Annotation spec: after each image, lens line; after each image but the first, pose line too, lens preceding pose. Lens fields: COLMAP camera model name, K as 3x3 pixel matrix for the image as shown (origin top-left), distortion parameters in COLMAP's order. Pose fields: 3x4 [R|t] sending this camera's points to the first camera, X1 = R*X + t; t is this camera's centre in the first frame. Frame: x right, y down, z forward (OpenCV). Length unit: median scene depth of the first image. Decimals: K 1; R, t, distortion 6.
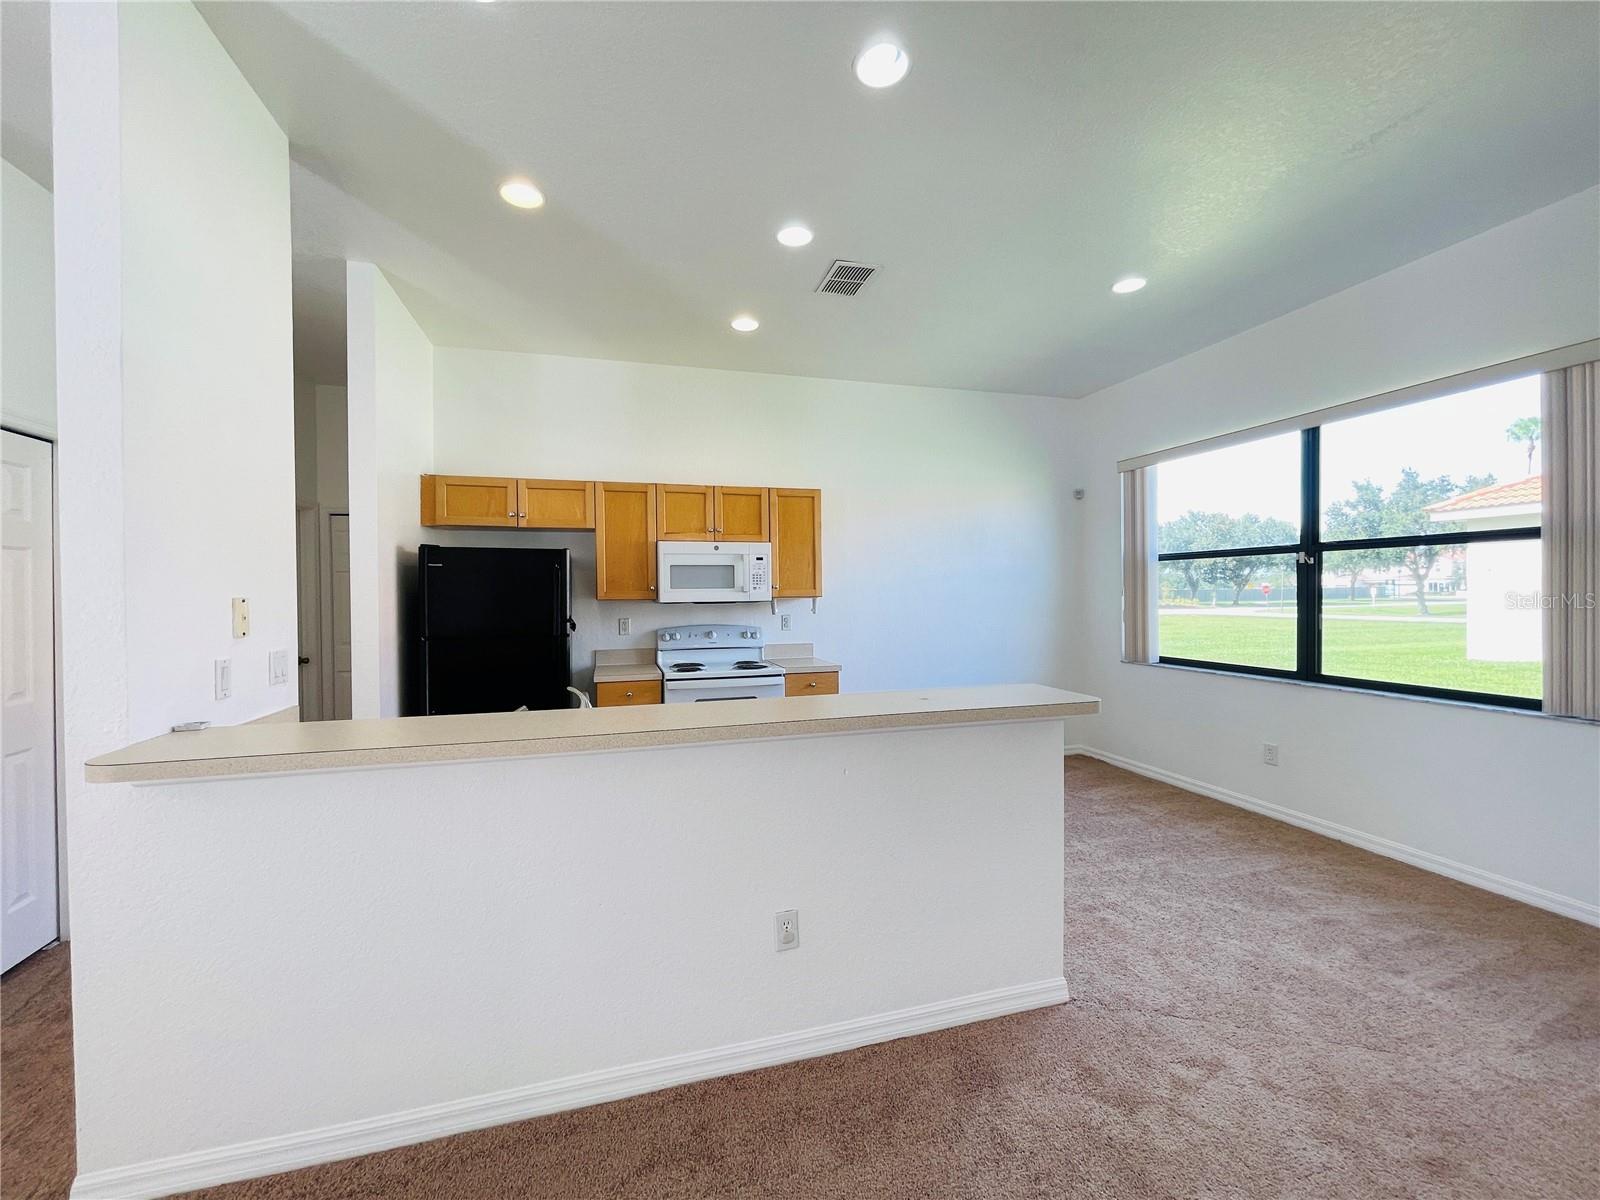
lens RADIAL K [[651.7, 0, 794.0], [0, 651.7, 597.1], [0, 0, 1]] dist [0.002697, 0.000702]
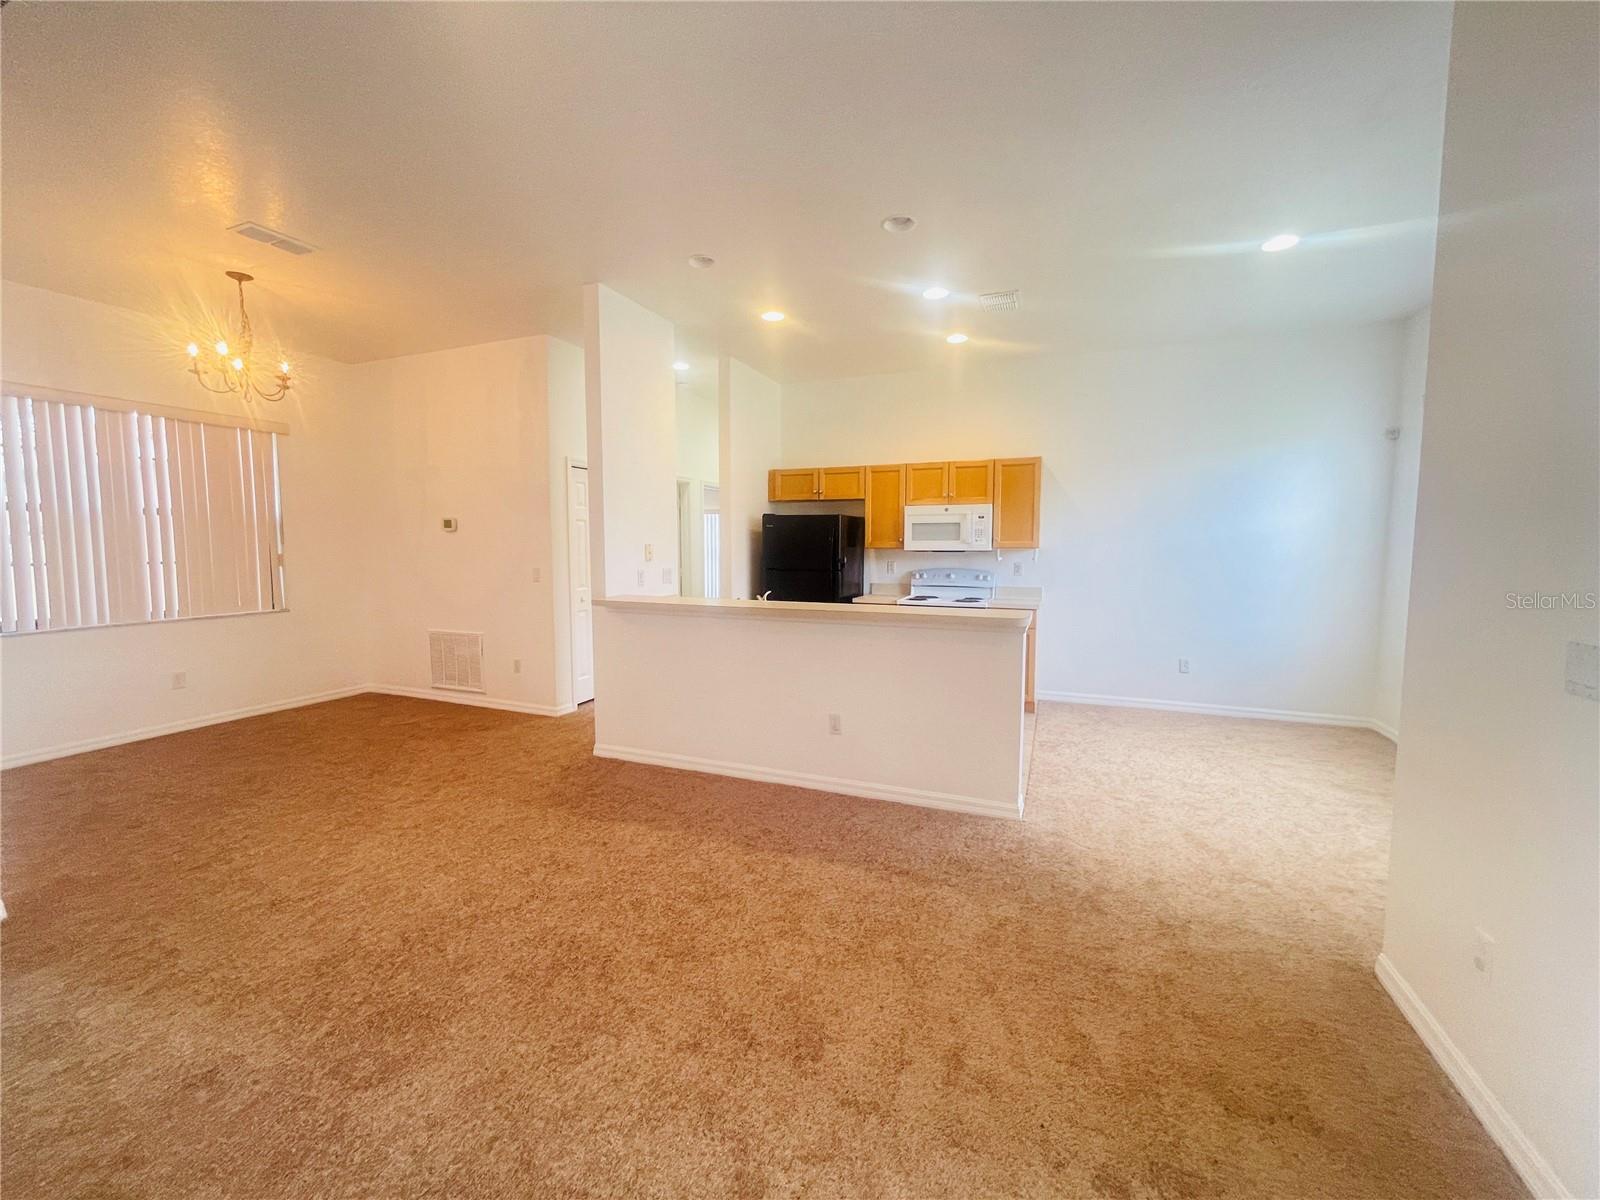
lens RADIAL K [[651.7, 0, 794.0], [0, 651.7, 597.1], [0, 0, 1]] dist [0.002697, 0.000702]
pose [[0.780228, 0.058242, -0.622778, 0.468538], [-0.010966, 0.996776, 0.079479, -0.000566], [0.625399, -0.055182, 0.778351, -0.229612]]
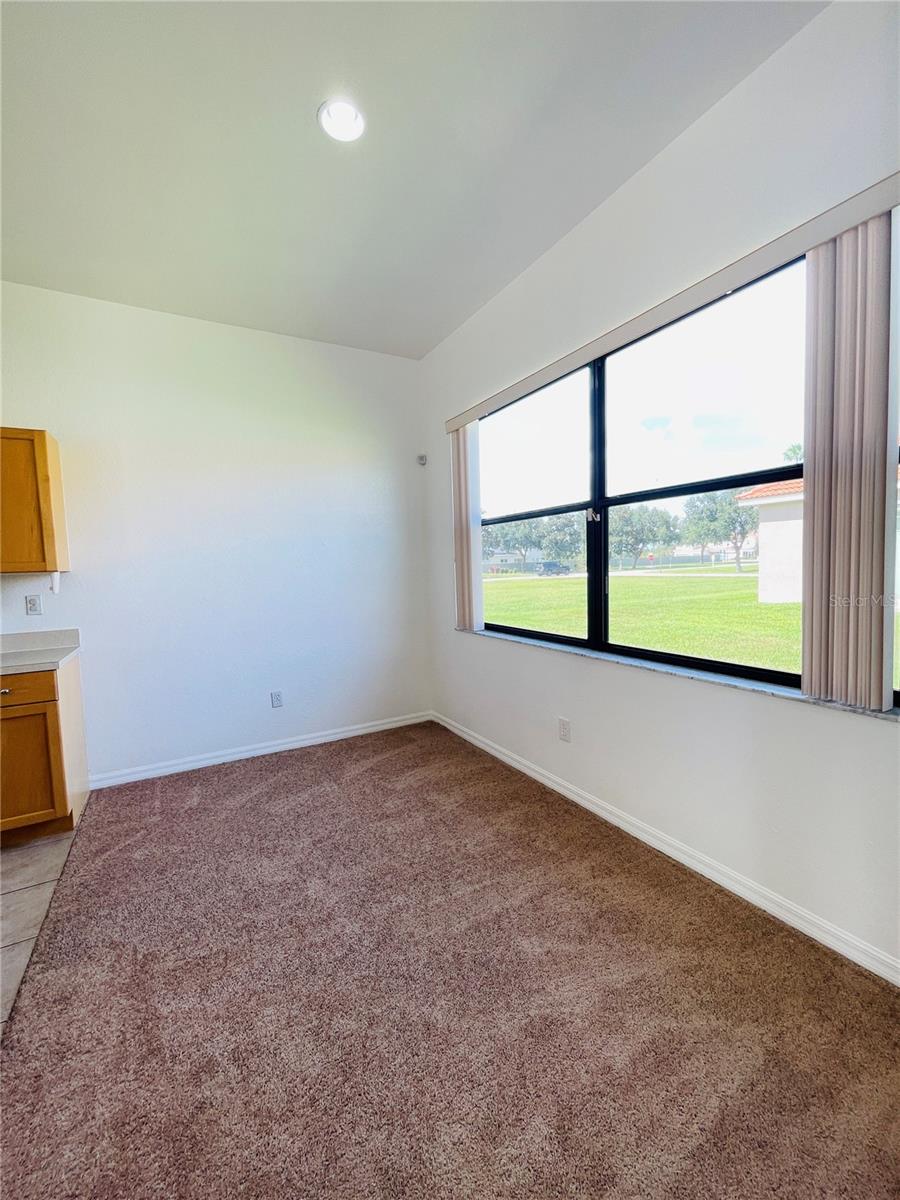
lens RADIAL K [[488.8, 0, 453.5], [0, 488.8, 596.7], [0, 0, 1]] dist [0.002697, 0.000702]
pose [[0.971953, -0.037525, 0.232163, 0.385817], [0.024495, 0.997972, 0.058759, 0.007373], [-0.233897, -0.051424, 0.970900, 0.339872]]
